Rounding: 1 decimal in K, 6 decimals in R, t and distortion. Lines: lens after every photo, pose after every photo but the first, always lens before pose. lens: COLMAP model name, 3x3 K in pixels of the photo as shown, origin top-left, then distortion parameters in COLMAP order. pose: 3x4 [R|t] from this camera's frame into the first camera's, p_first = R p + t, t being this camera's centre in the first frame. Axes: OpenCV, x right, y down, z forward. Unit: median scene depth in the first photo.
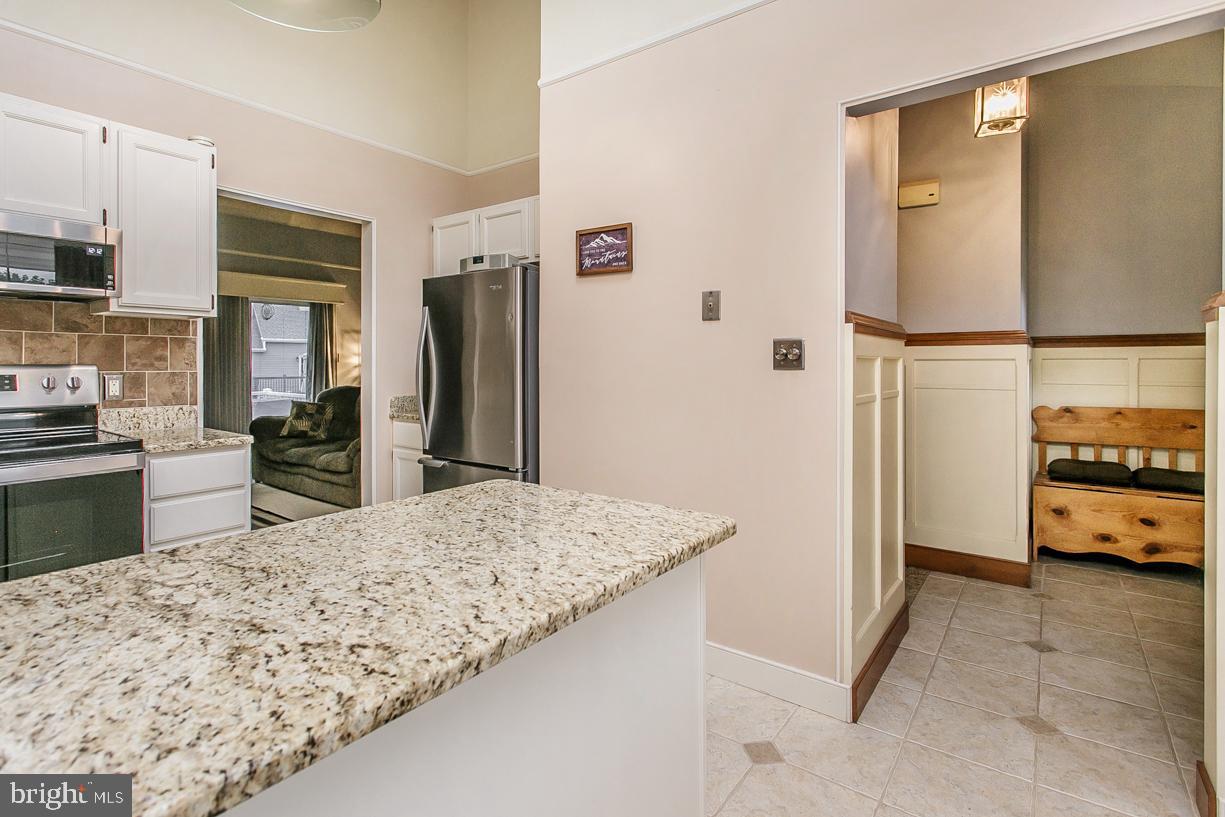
lens RADIAL K [[589.3, 0, 588.7], [0, 589.3, 364.1], [0, 0, 1]] dist [-0.000085, -0.000499]
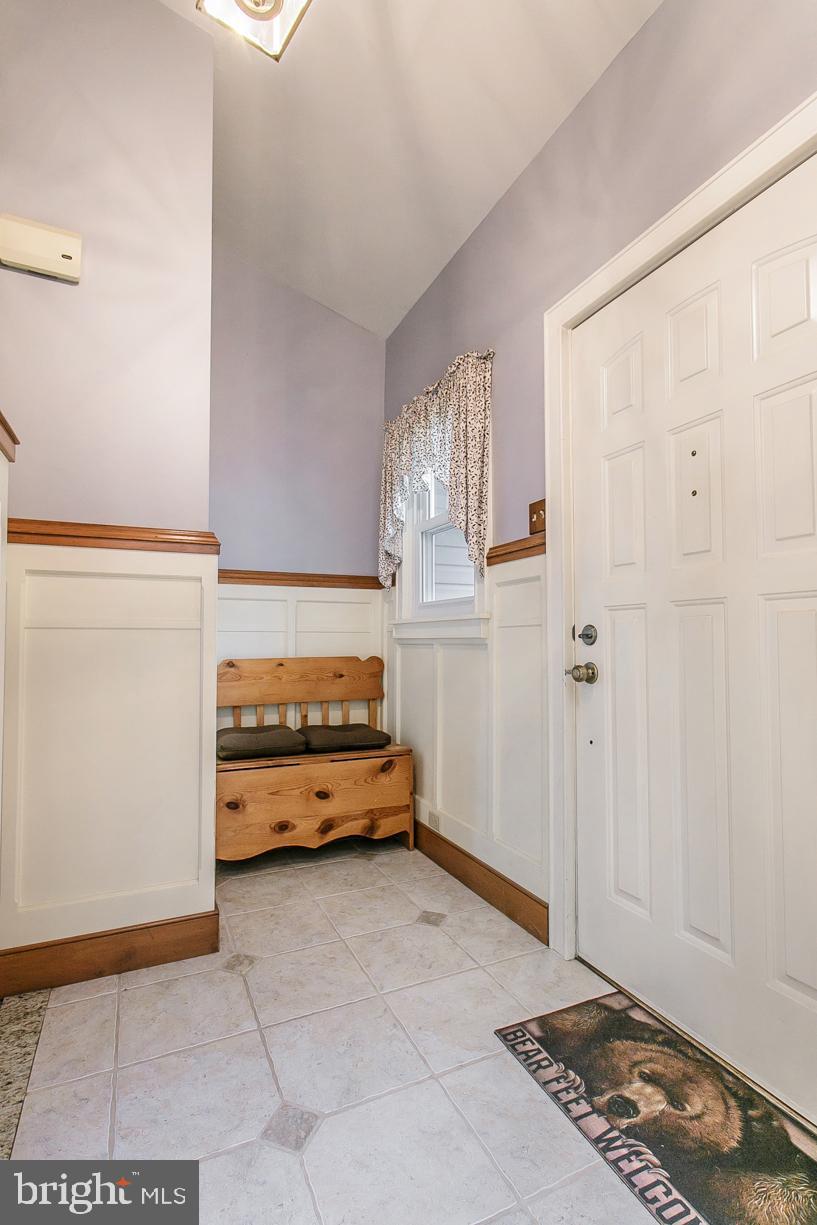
lens RADIAL K [[589.3, 0, 410.2], [0, 589.3, 616.4], [0, 0, 1]] dist [-0.000085, -0.000499]
pose [[0.460165, 0.041786, 0.886849, 0.271007], [0.008018, 0.998656, -0.051214, 0.065364], [-0.887797, 0.030678, 0.459212, 0.501681]]
